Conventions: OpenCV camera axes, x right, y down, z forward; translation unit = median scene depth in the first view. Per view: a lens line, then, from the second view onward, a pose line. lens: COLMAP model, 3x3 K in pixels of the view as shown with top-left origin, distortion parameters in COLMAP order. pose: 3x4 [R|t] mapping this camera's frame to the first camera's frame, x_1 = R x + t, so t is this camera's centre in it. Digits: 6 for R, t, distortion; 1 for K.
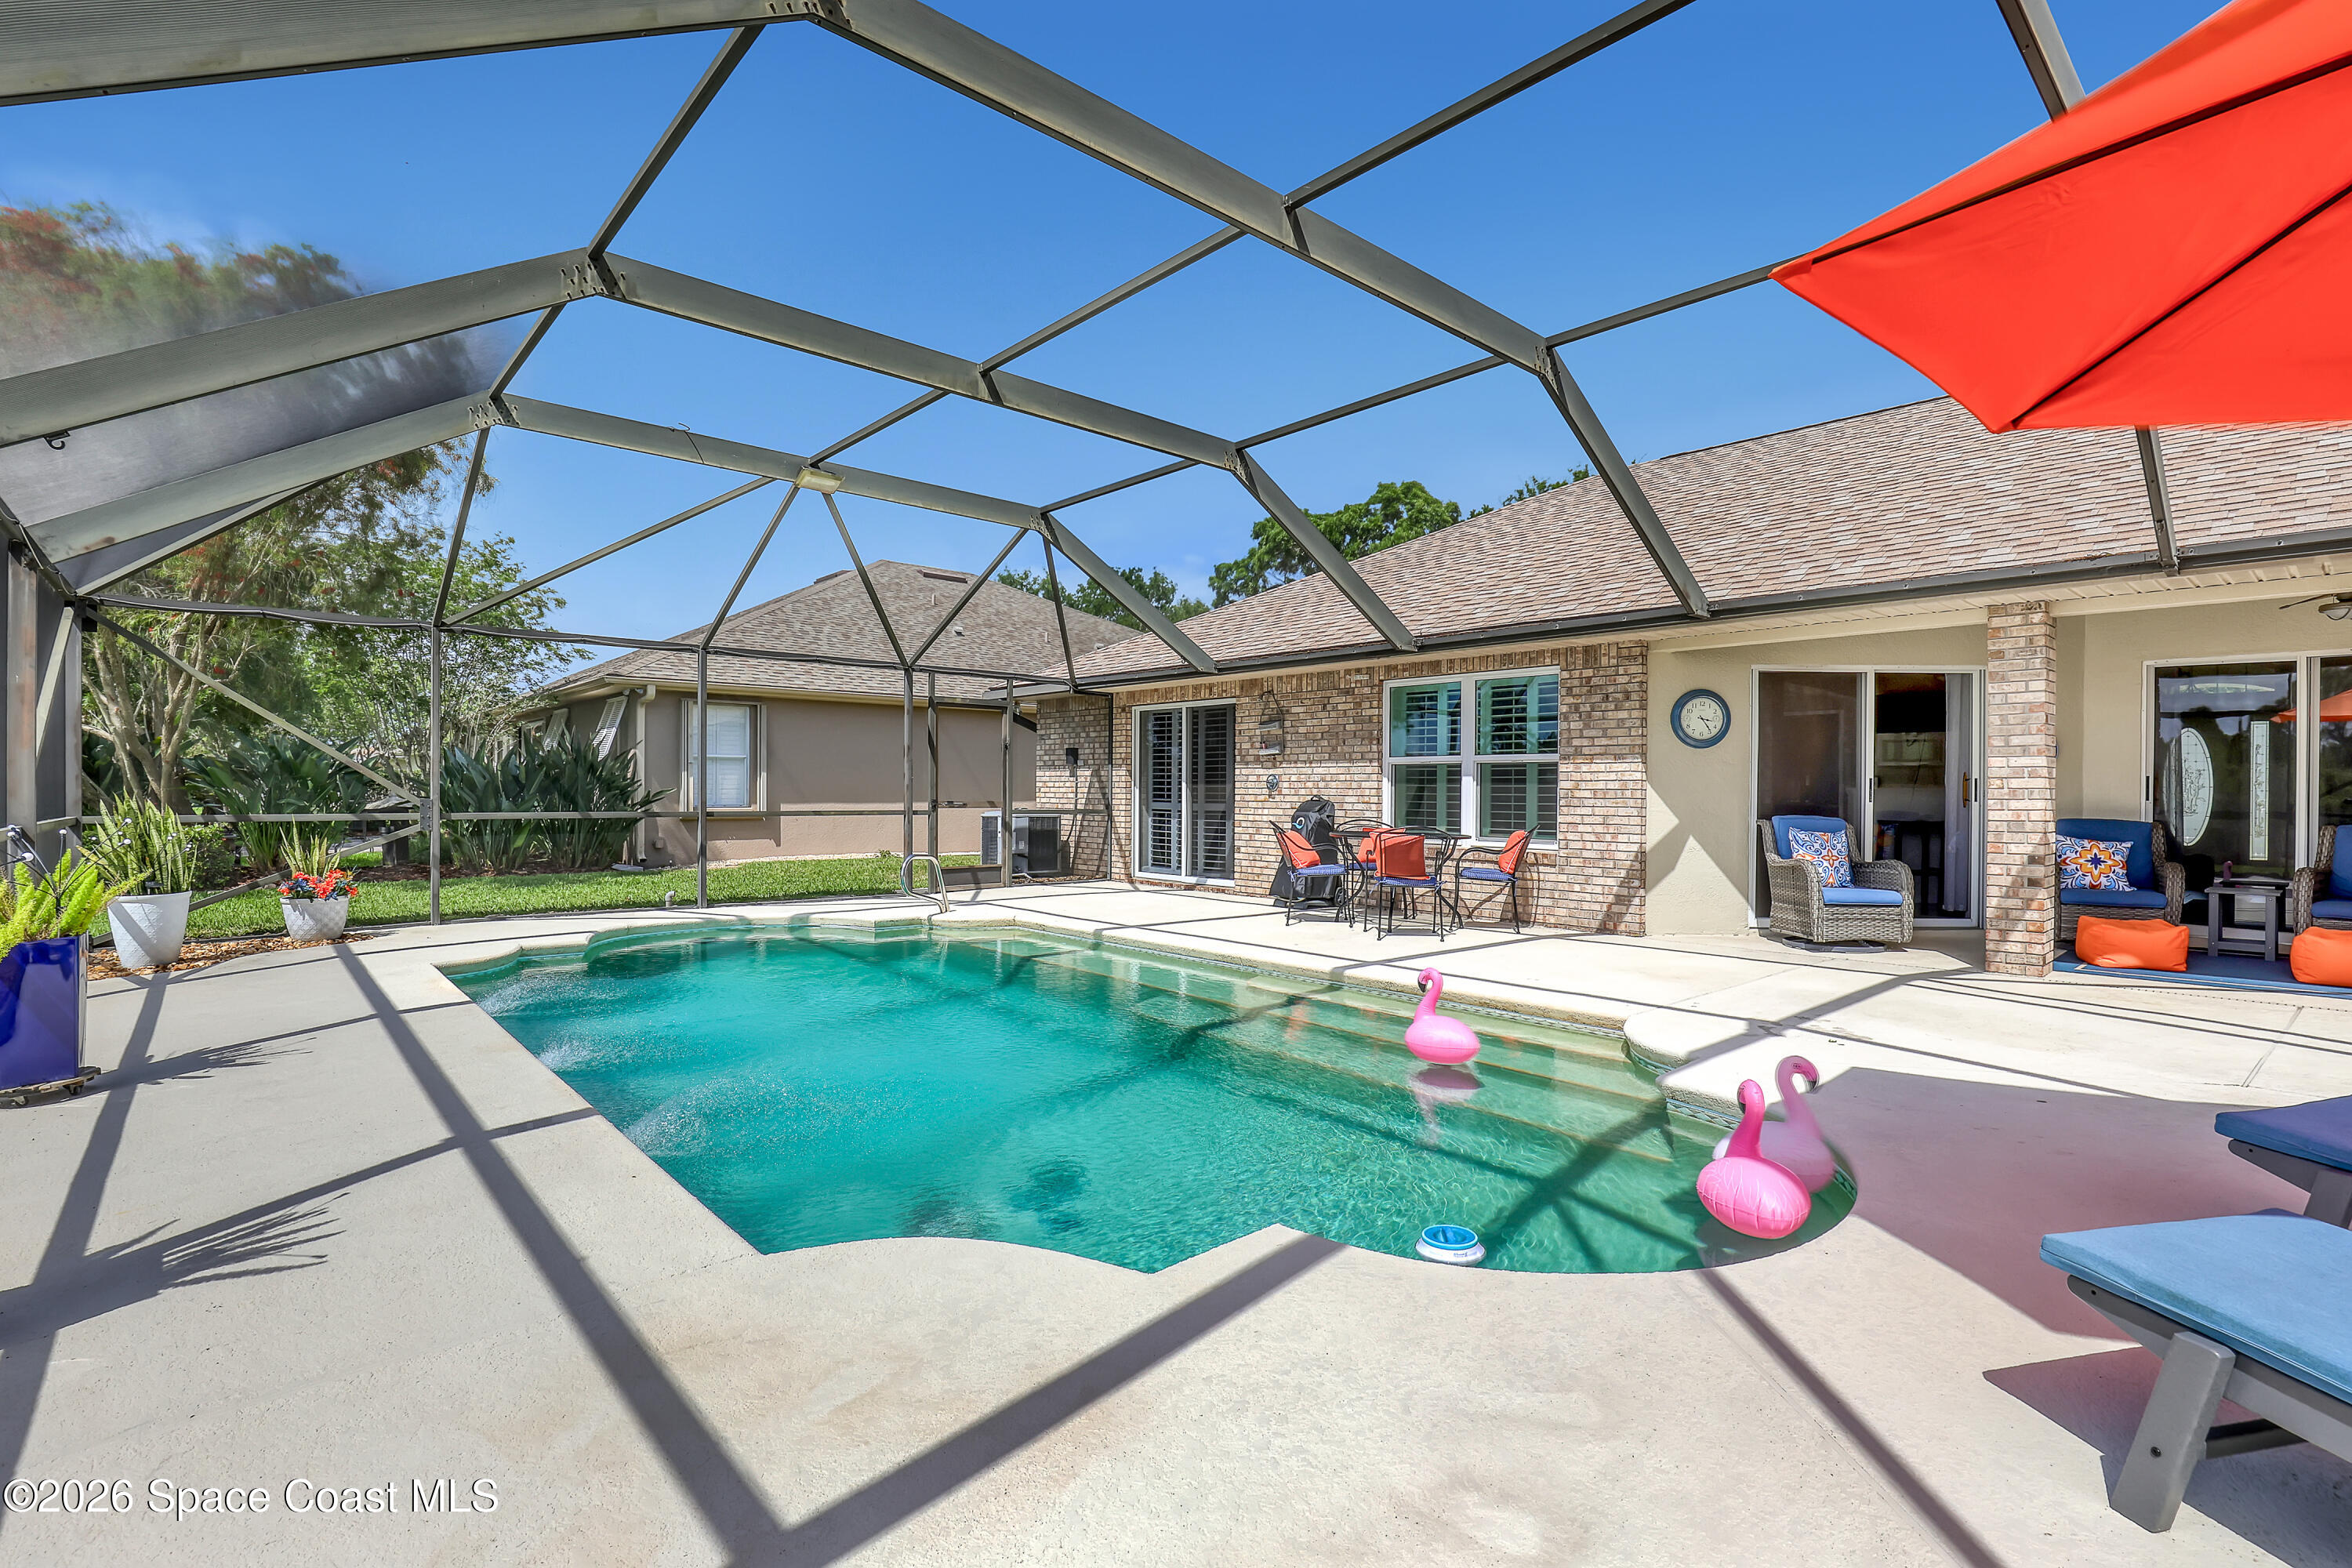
lens RADIAL K [[1205.4, 0, 1196.7], [0, 1205.4, 785.2], [0, 0, 1]] dist [-0.050126, 0.015359]
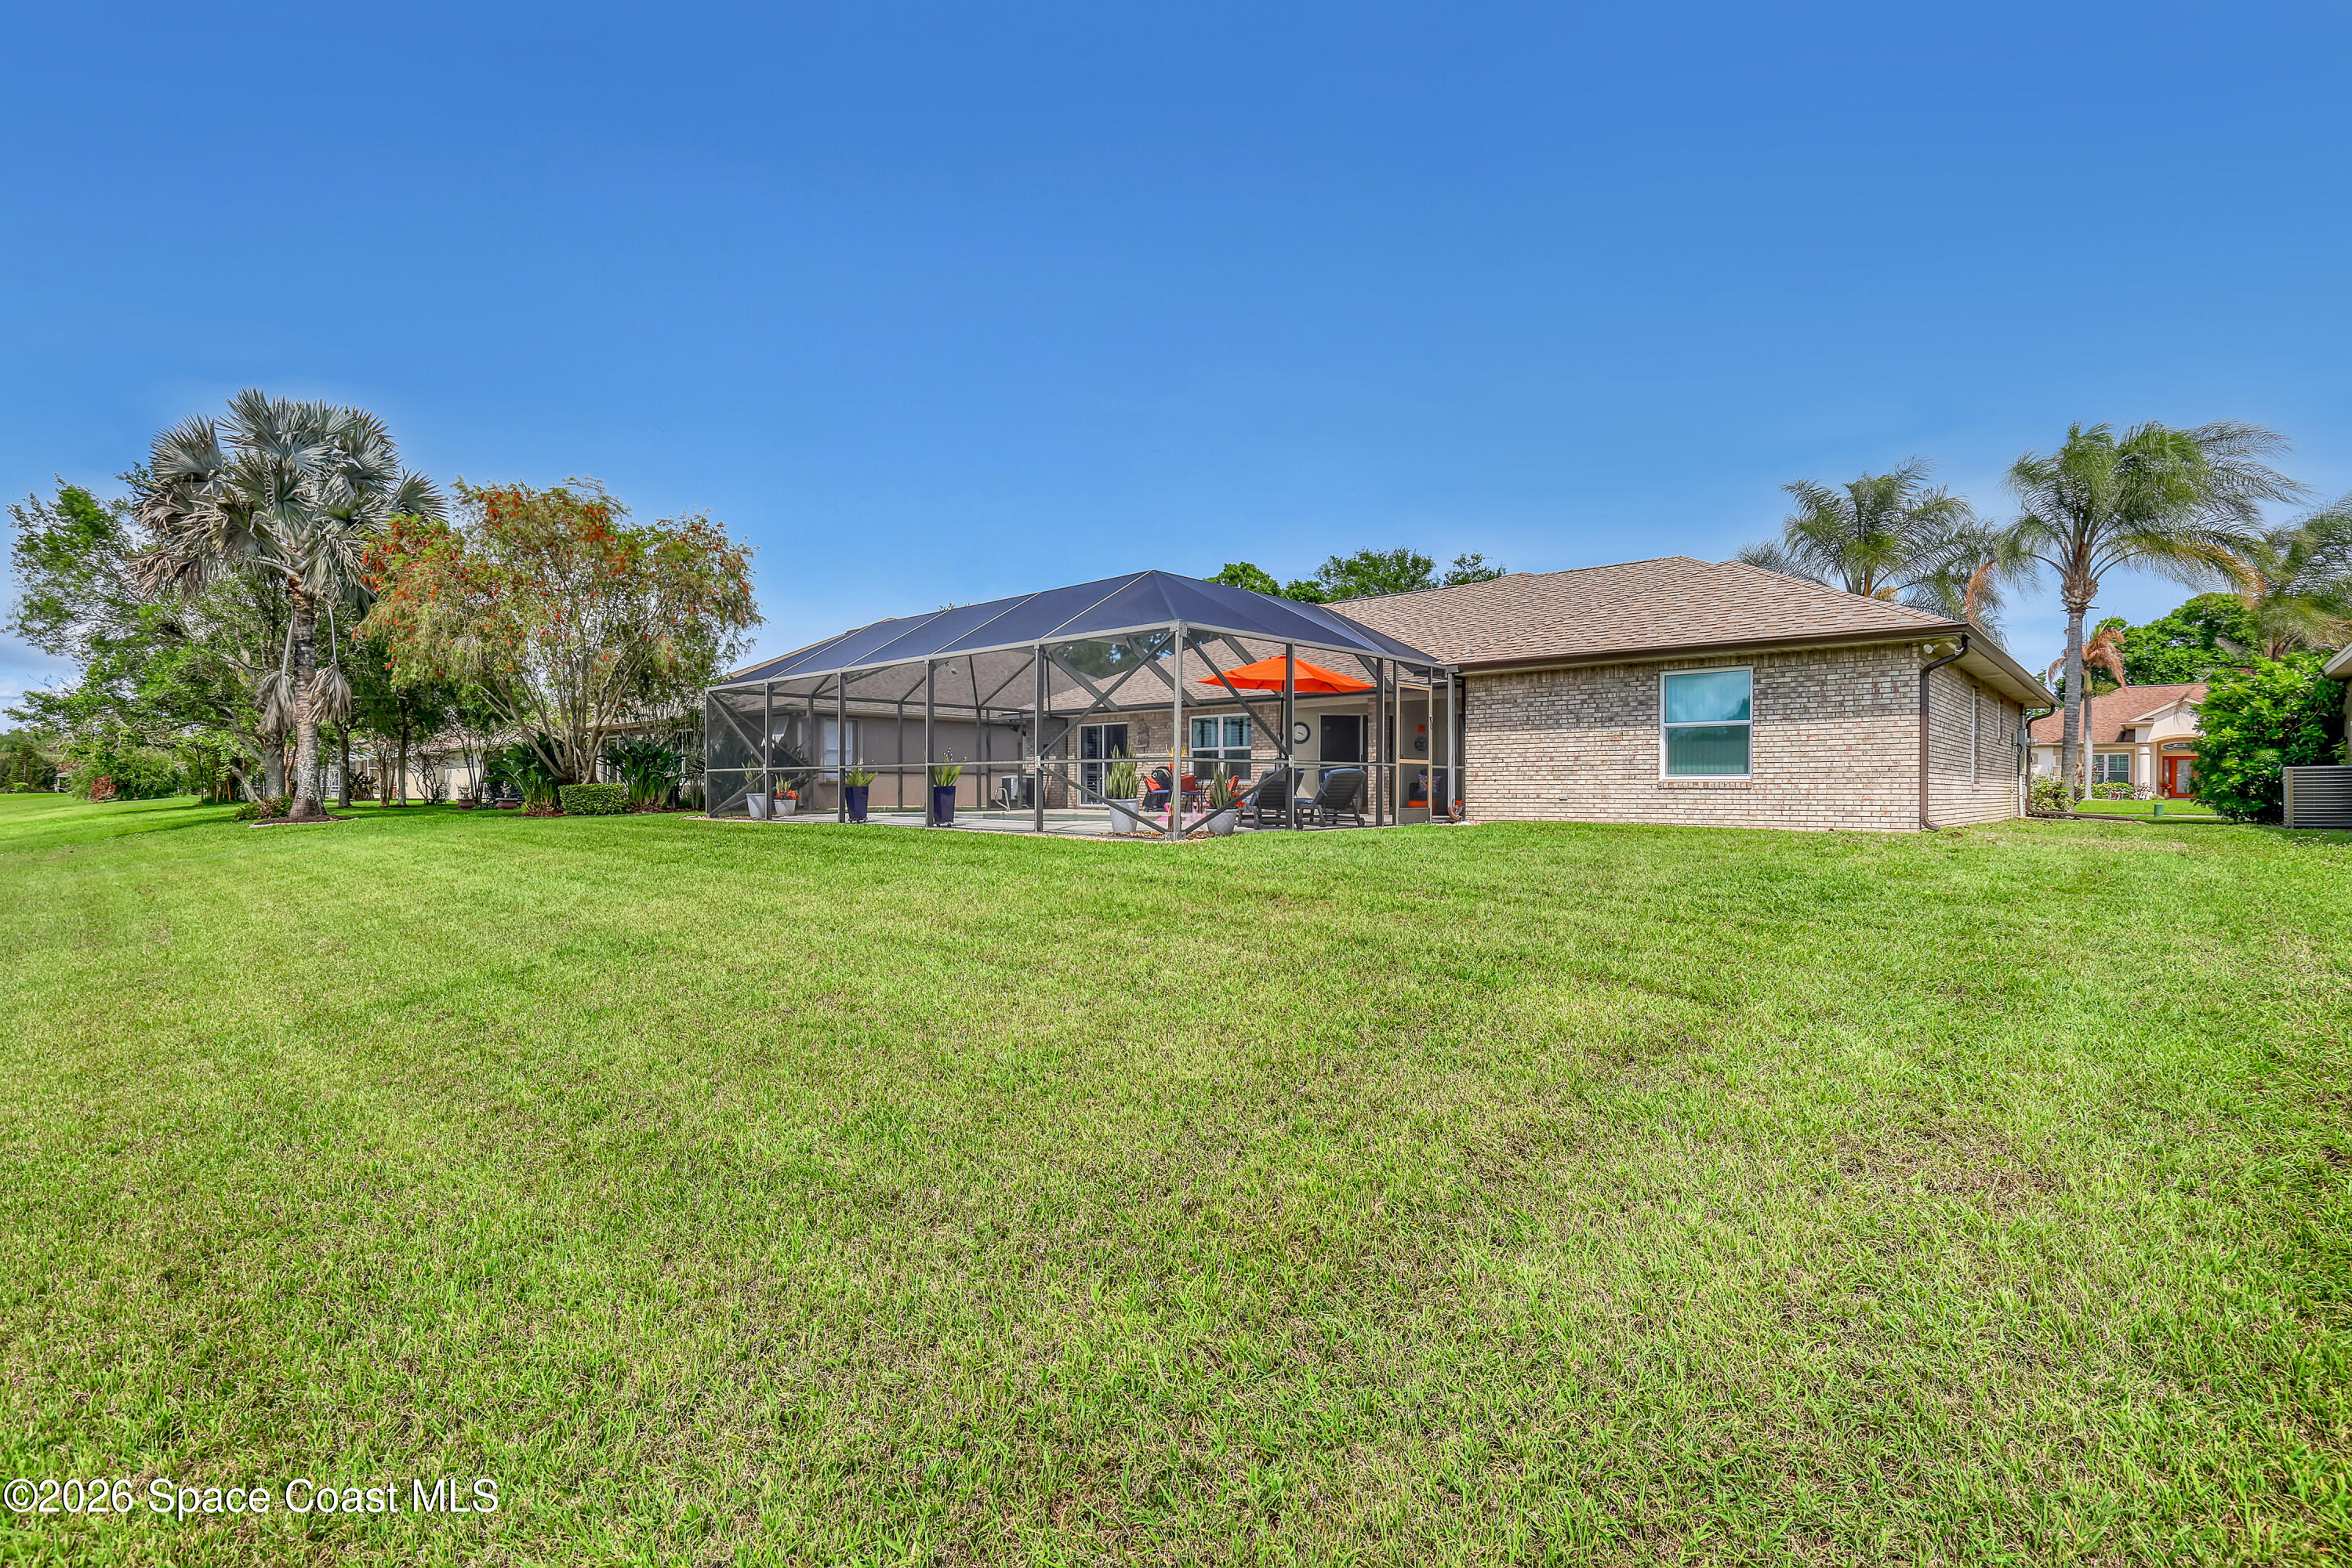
lens RADIAL K [[1209.9, 0, 1184.7], [0, 1209.9, 769.8], [0, 0, 1]] dist [-0.055308, 0.016665]
pose [[0.995940, 0.007024, 0.089741, -0.057994], [-0.005045, 0.999740, -0.022258, 0.061435], [-0.089874, 0.021715, 0.995716, -1.165780]]
